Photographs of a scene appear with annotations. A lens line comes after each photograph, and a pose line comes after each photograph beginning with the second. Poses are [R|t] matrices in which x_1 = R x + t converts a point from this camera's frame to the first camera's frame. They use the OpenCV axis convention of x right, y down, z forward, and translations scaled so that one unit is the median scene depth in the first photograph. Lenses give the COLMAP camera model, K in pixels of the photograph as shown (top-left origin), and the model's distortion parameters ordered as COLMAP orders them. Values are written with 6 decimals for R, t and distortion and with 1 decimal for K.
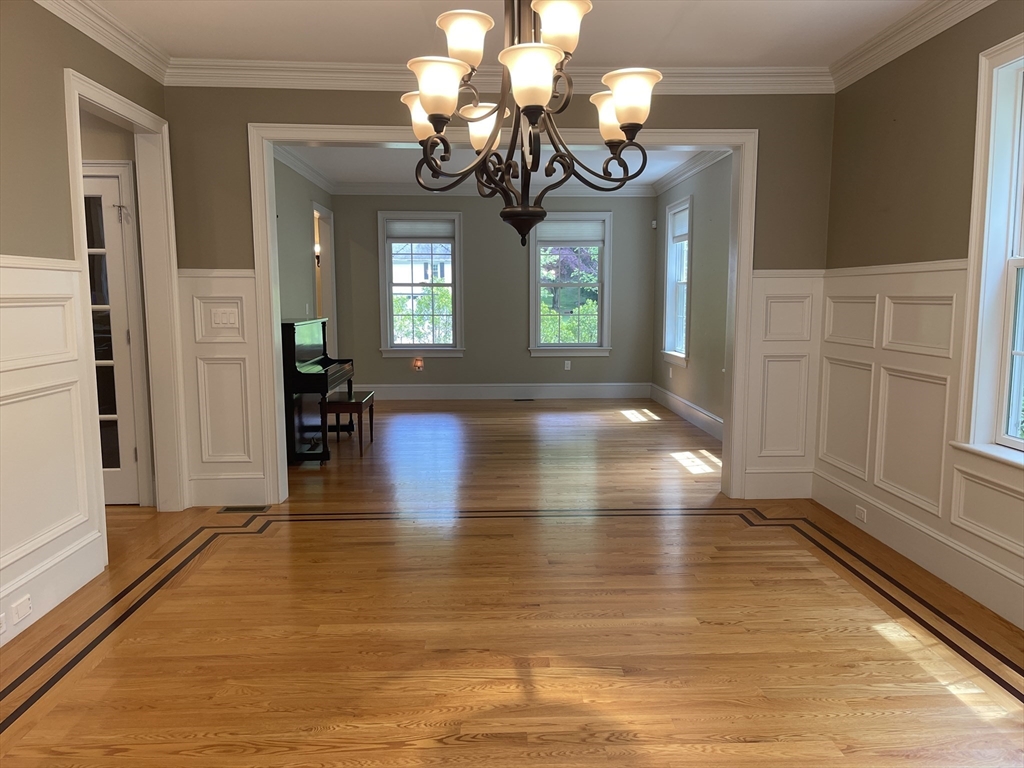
lens RADIAL K [[757.2, 0, 509.3], [0, 757.2, 389.8], [0, 0, 1]] dist [0.026569, -0.024284]
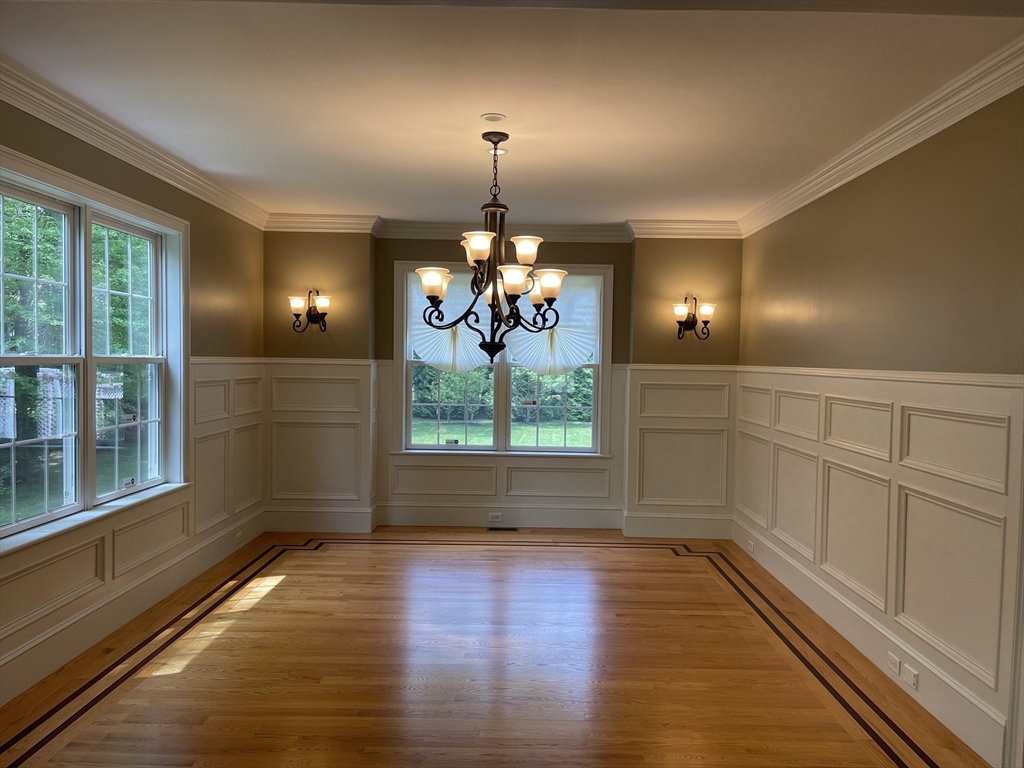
lens RADIAL K [[757.2, 0, 511.8], [0, 757.2, 385.8], [0, 0, 1]] dist [0.026569, -0.024284]
pose [[-0.998671, -0.017548, 0.048451, -0.027161], [-0.009540, 0.986938, 0.160815, -0.102558], [-0.050641, 0.160139, -0.985795, 0.661591]]
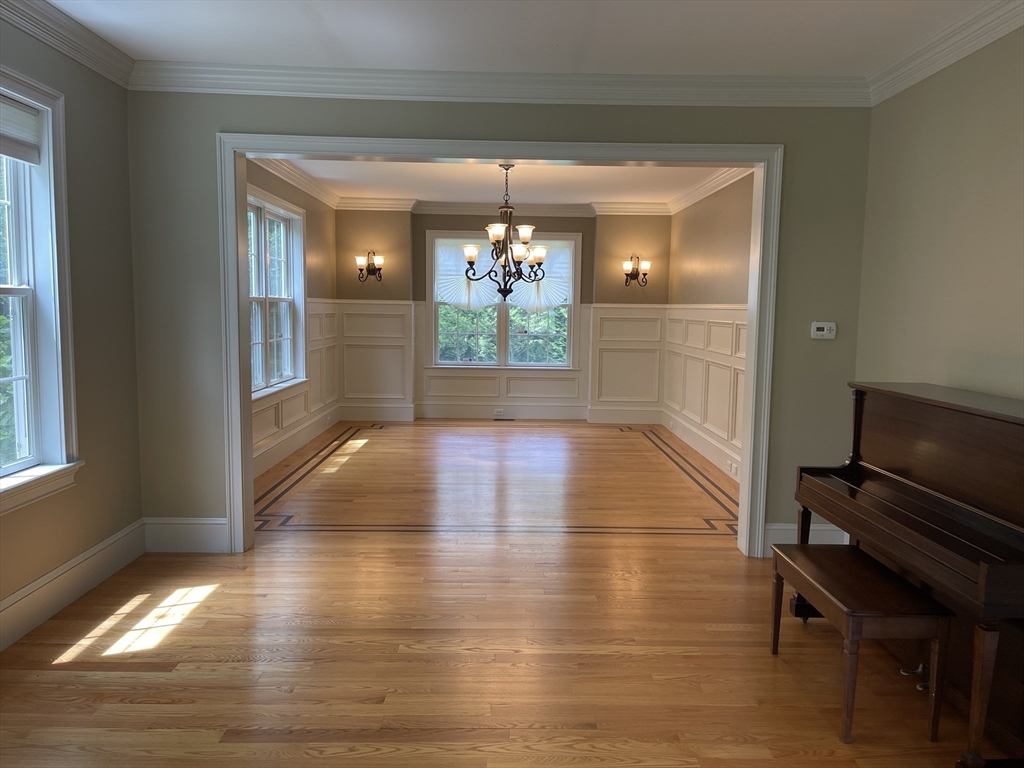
lens RADIAL K [[757.2, 0, 517.7], [0, 757.2, 381.5], [0, 0, 1]] dist [0.026569, -0.024284]
pose [[-0.999762, -0.015678, 0.015191, -0.017566], [-0.011884, 0.974579, 0.223730, -0.140347], [-0.018312, 0.223496, -0.974533, 1.031257]]
